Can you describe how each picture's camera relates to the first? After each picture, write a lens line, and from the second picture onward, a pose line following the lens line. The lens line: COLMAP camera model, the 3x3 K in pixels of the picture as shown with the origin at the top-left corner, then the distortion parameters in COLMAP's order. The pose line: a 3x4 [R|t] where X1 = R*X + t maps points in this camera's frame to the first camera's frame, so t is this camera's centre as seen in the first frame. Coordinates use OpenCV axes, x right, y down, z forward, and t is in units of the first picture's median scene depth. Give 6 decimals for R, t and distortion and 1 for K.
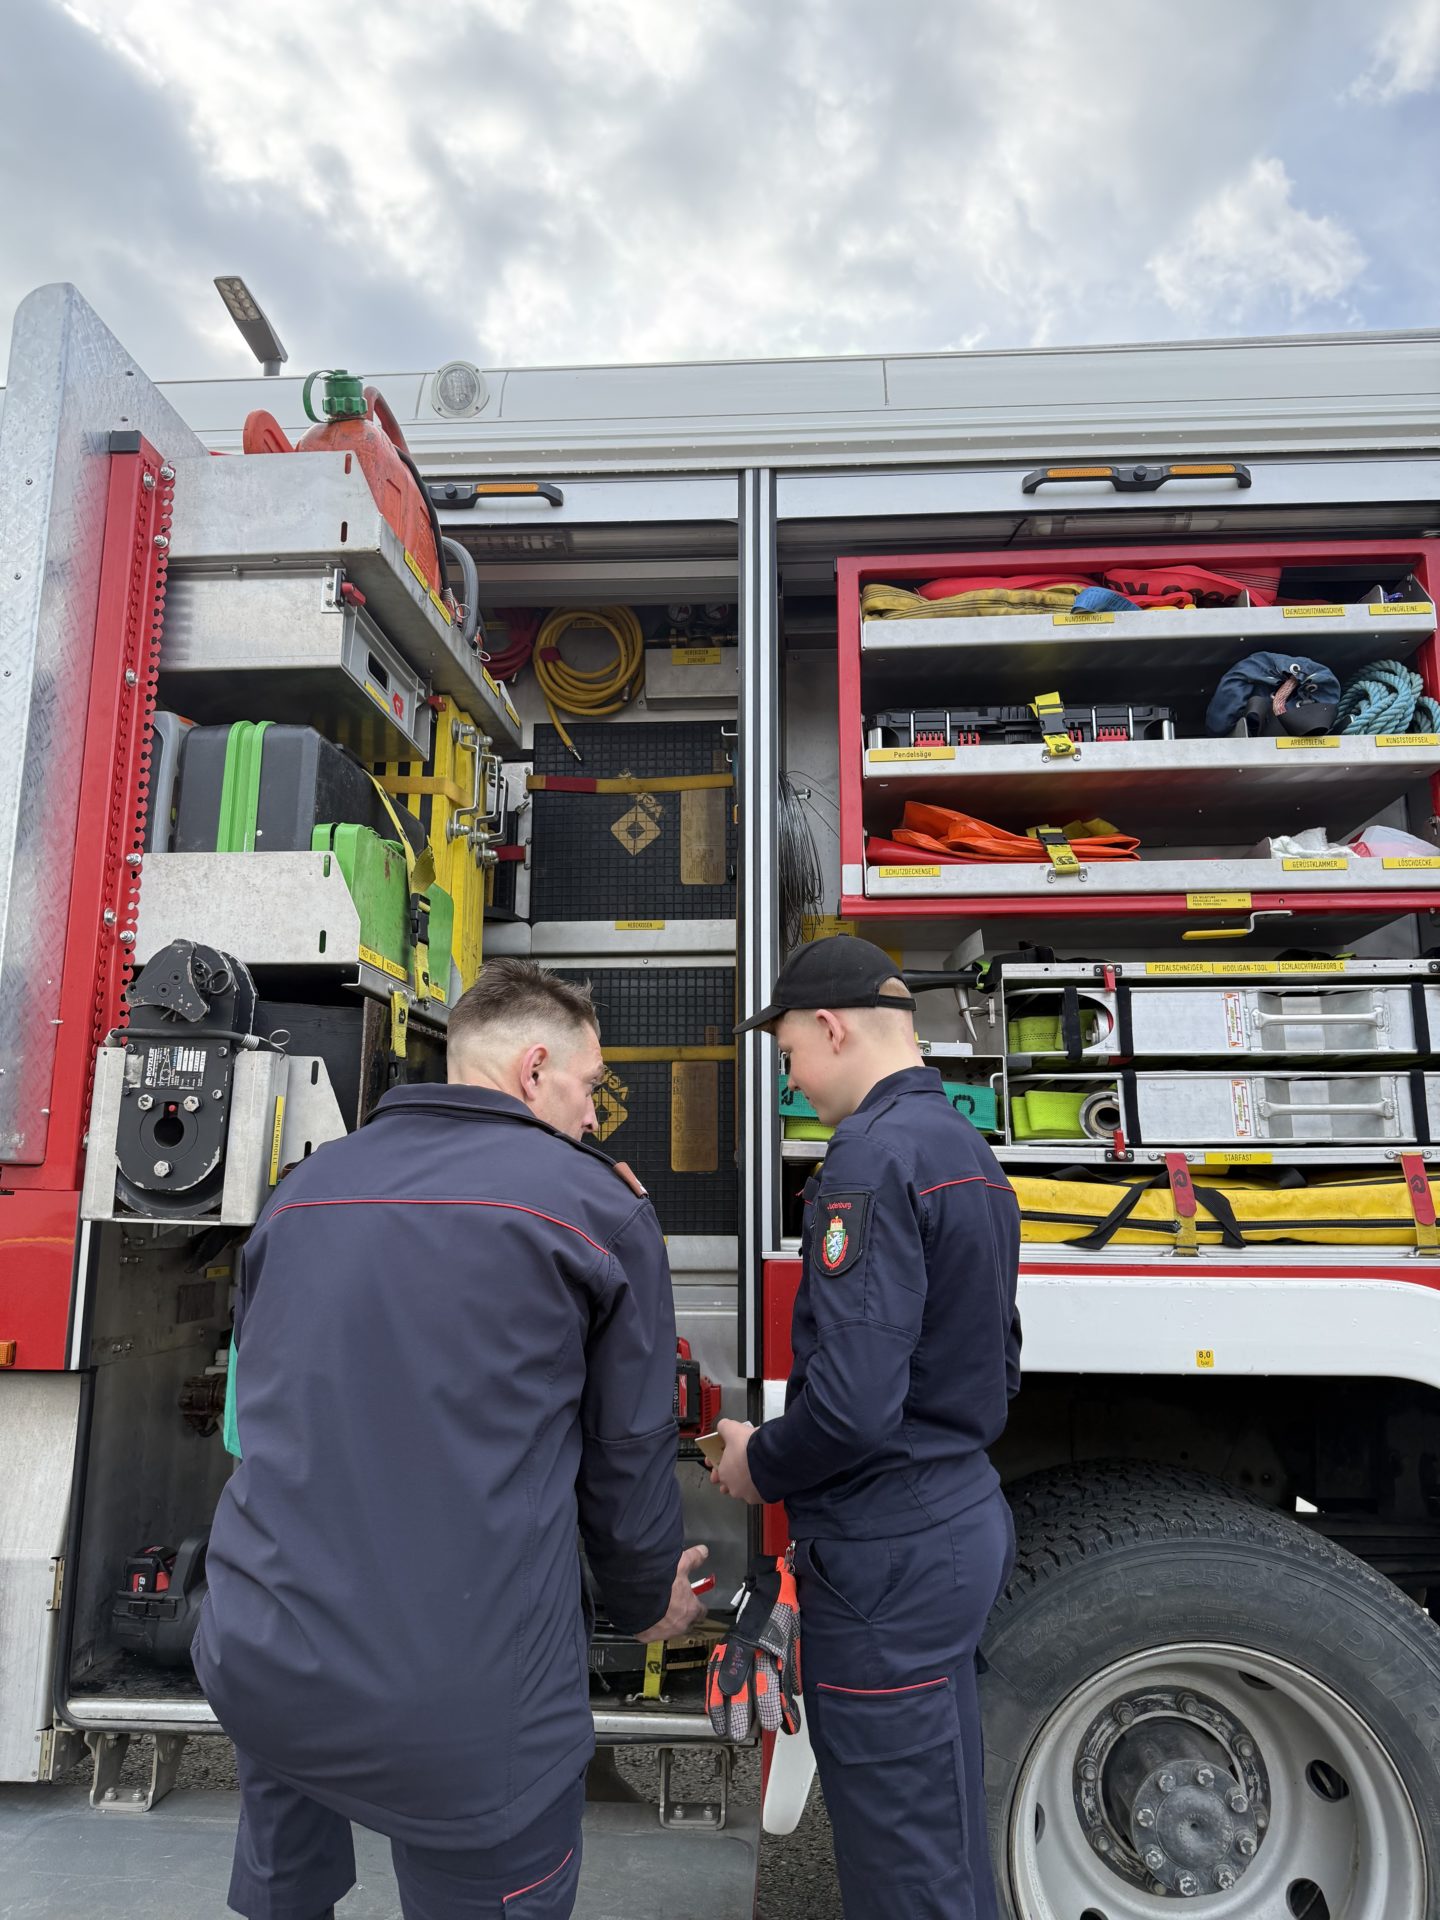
lens RADIAL K [[1331.7, 0, 720.0], [0, 1331.7, 960.0], [0, 0, 1]] dist [-0.005152, -0.007254]
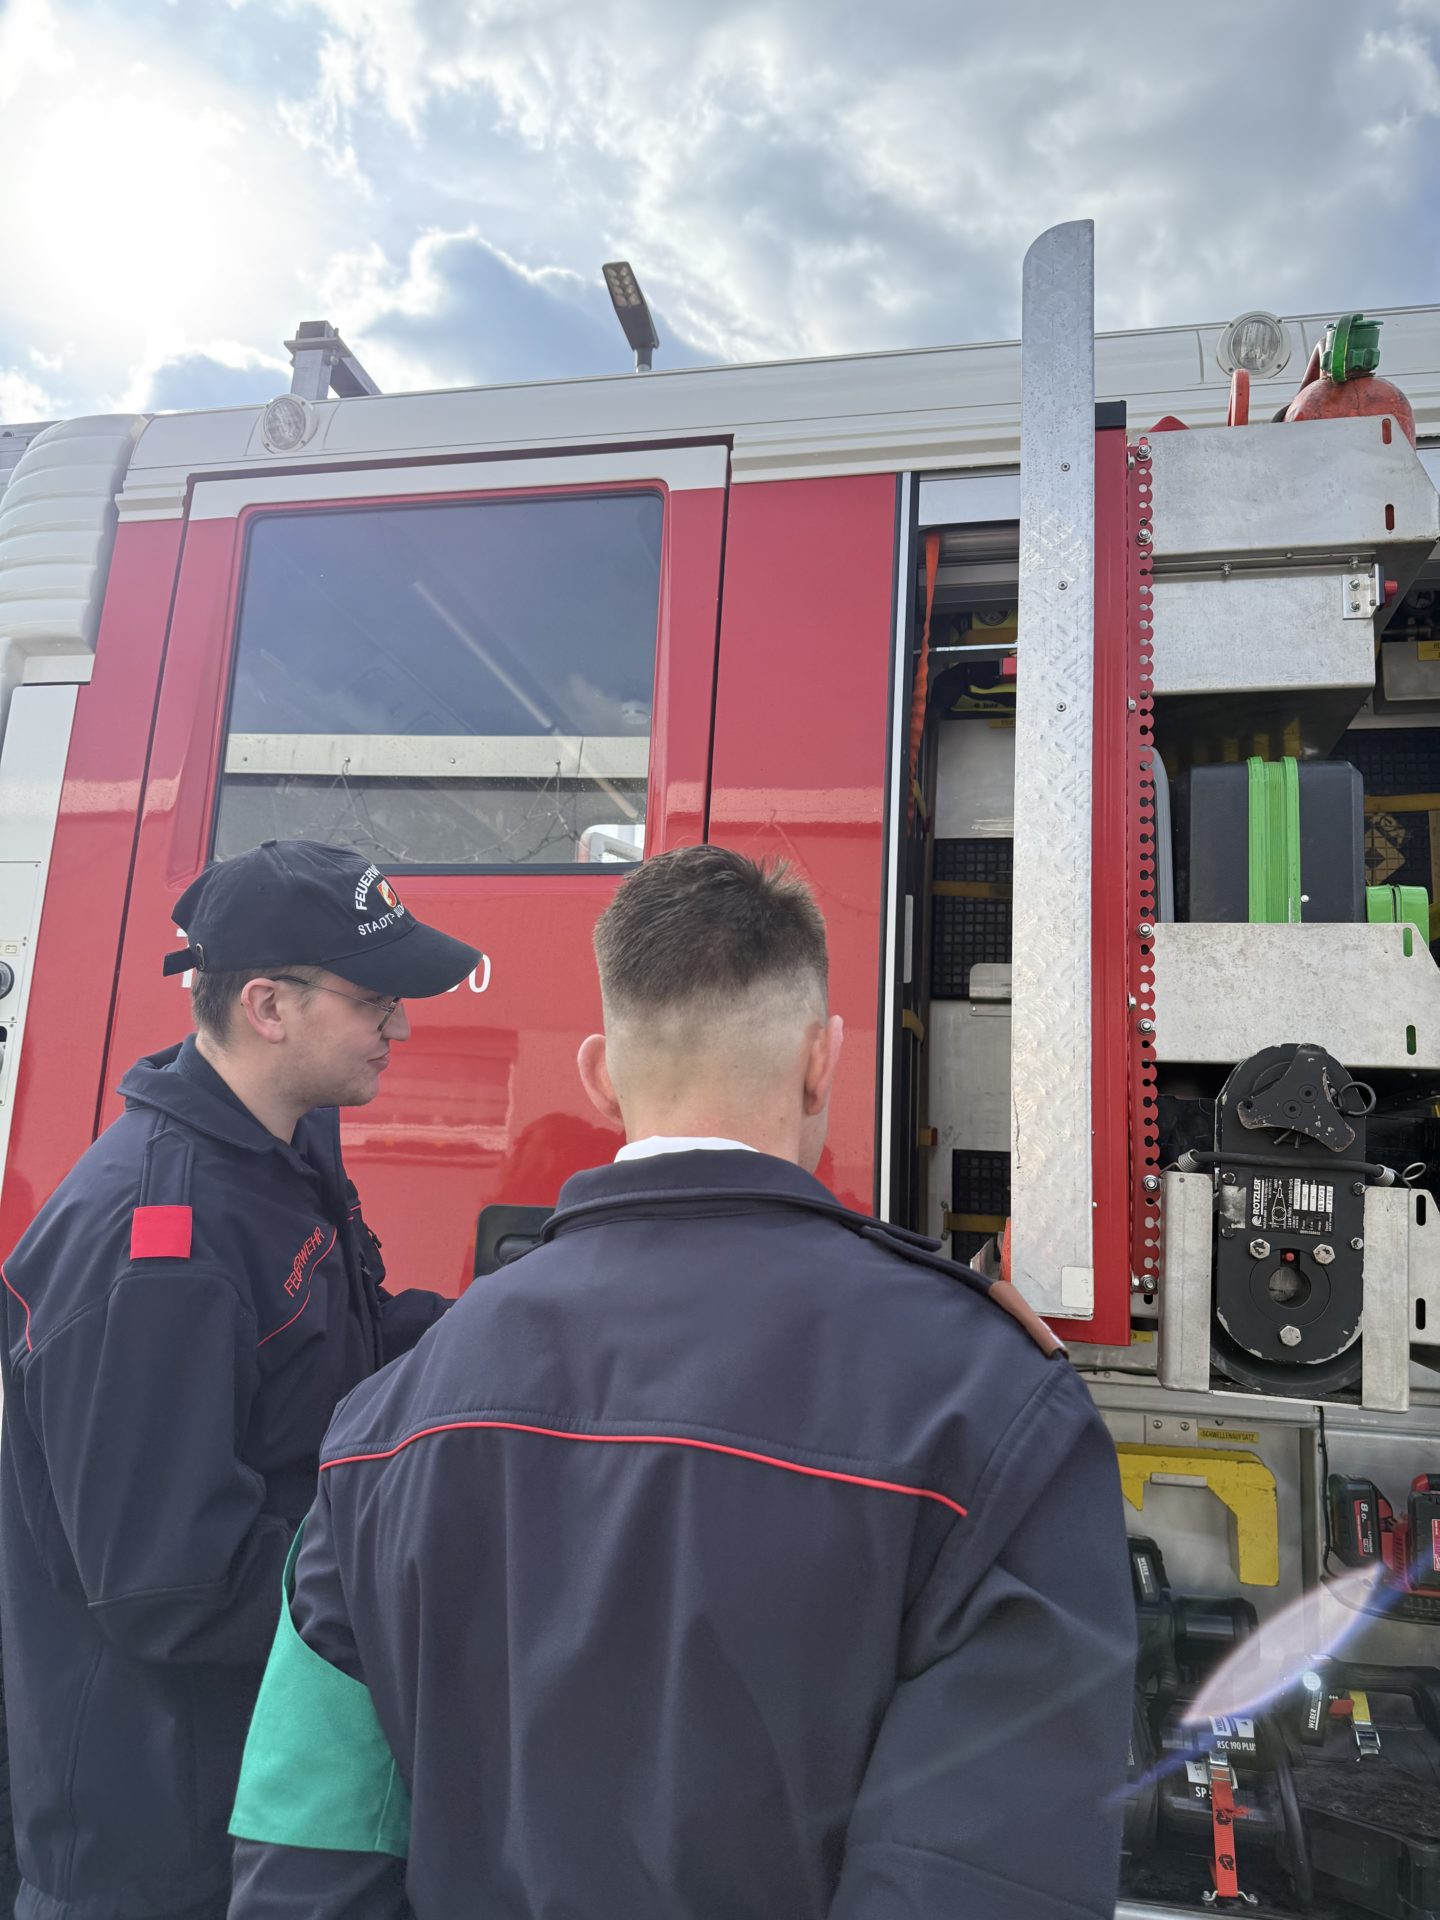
lens RADIAL K [[1364.5, 0, 720.0], [0, 1364.5, 960.0], [0, 0, 1]] dist [-0.001938, -0.002721]
pose [[0.987703, 0.014780, -0.155639, -0.567138], [-0.012962, 0.999836, 0.012685, -0.064630], [0.155801, -0.010512, 0.987733, 0.134376]]
